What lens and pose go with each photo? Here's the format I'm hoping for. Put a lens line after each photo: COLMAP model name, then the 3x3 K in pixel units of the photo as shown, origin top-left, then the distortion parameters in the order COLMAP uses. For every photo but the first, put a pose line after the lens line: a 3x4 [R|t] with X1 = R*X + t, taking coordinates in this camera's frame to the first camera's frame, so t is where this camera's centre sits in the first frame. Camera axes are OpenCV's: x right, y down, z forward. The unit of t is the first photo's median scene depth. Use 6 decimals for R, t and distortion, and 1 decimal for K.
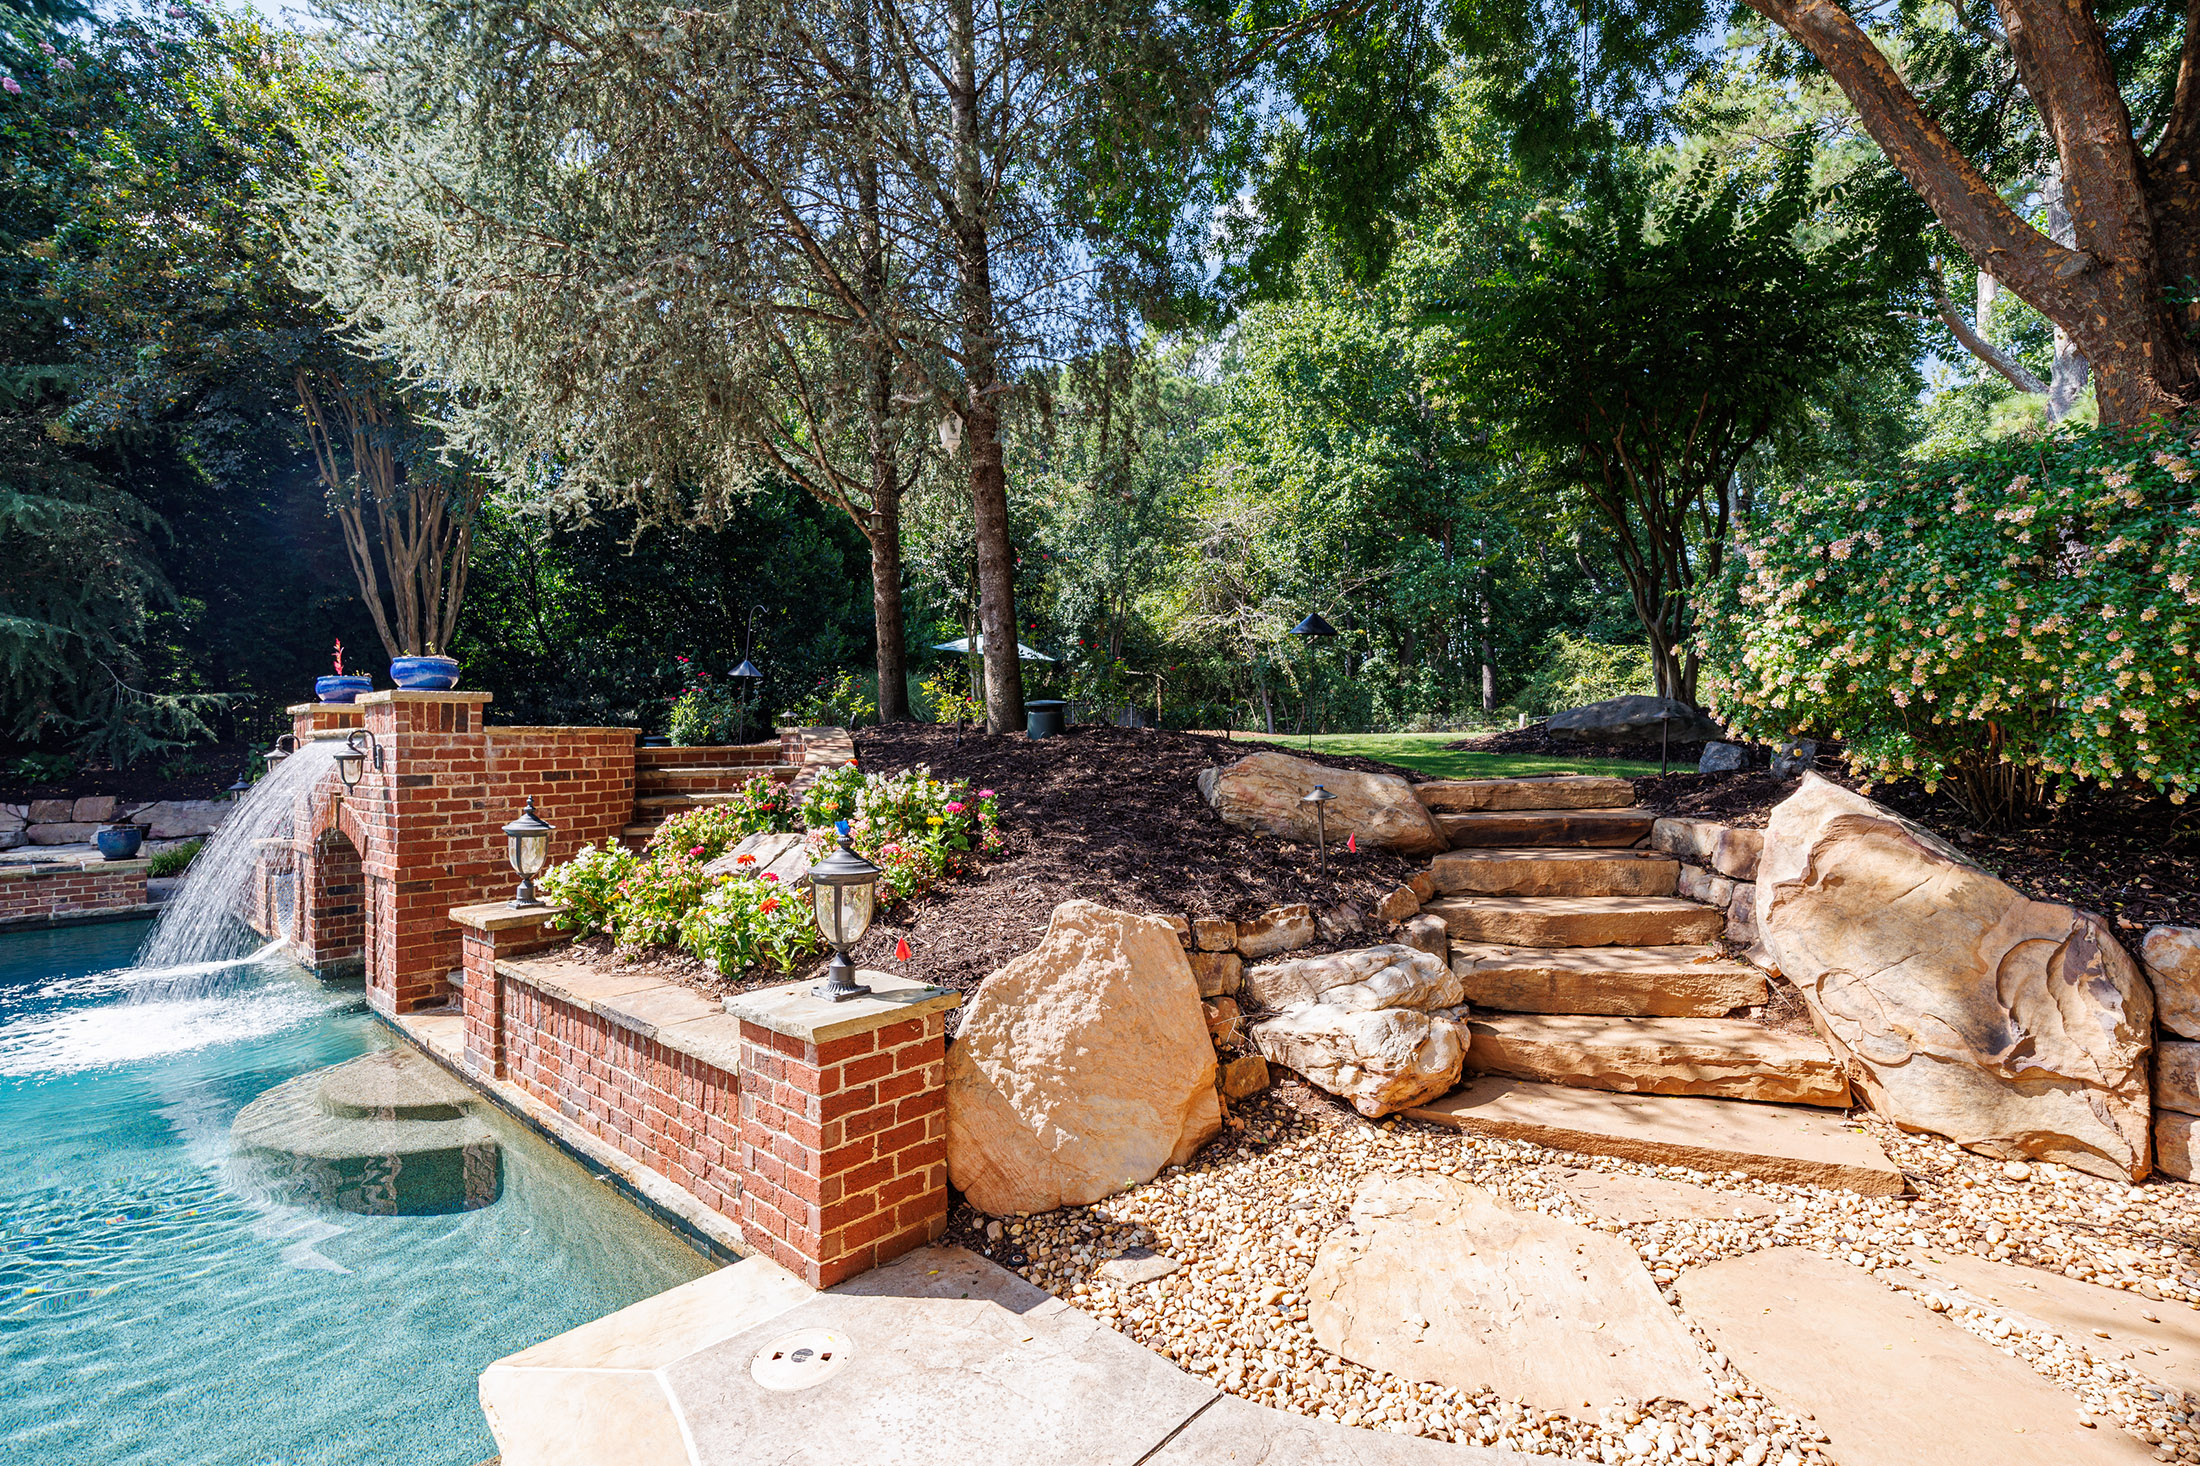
lens RADIAL K [[1031.7, 0, 1077.7], [0, 1031.7, 709.6], [0, 0, 1]] dist [0.007410, -0.001664]
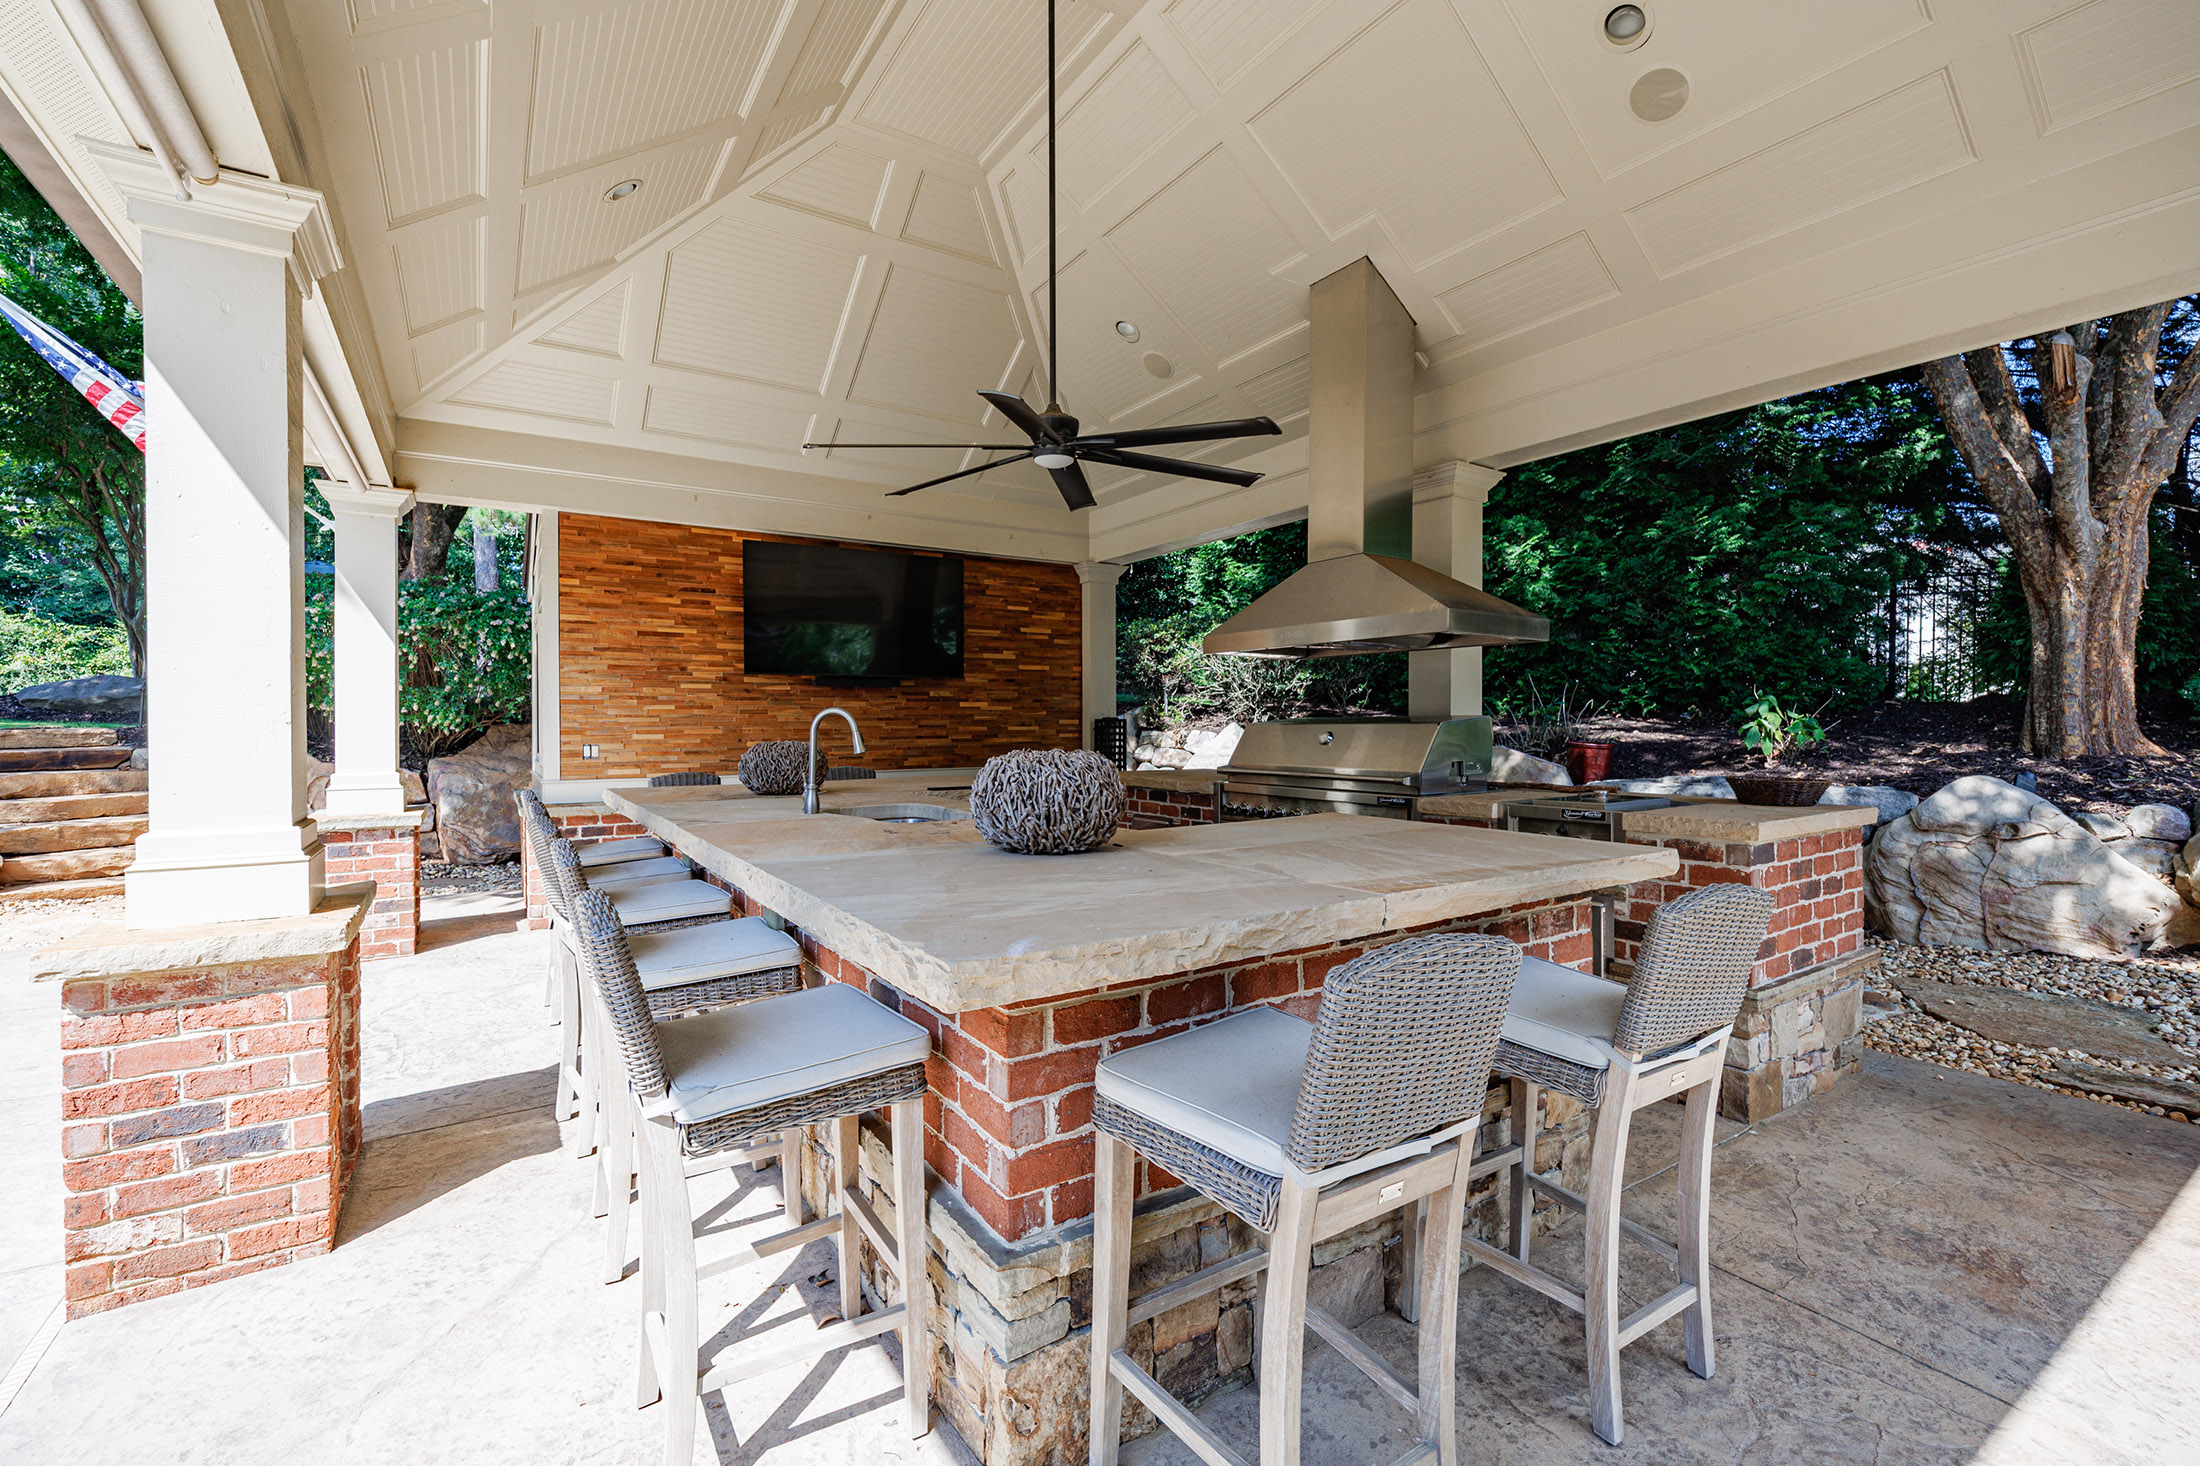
lens RADIAL K [[945.4, 0, 1116.2], [0, 945.4, 730.8], [0, 0, 1]] dist [-0.008951, -0.000309]
pose [[0.240844, 0.001089, 0.970563, -0.536149], [-0.027037, 0.999619, 0.005587, 0.027554], [-0.970187, -0.027587, 0.240782, -0.900391]]
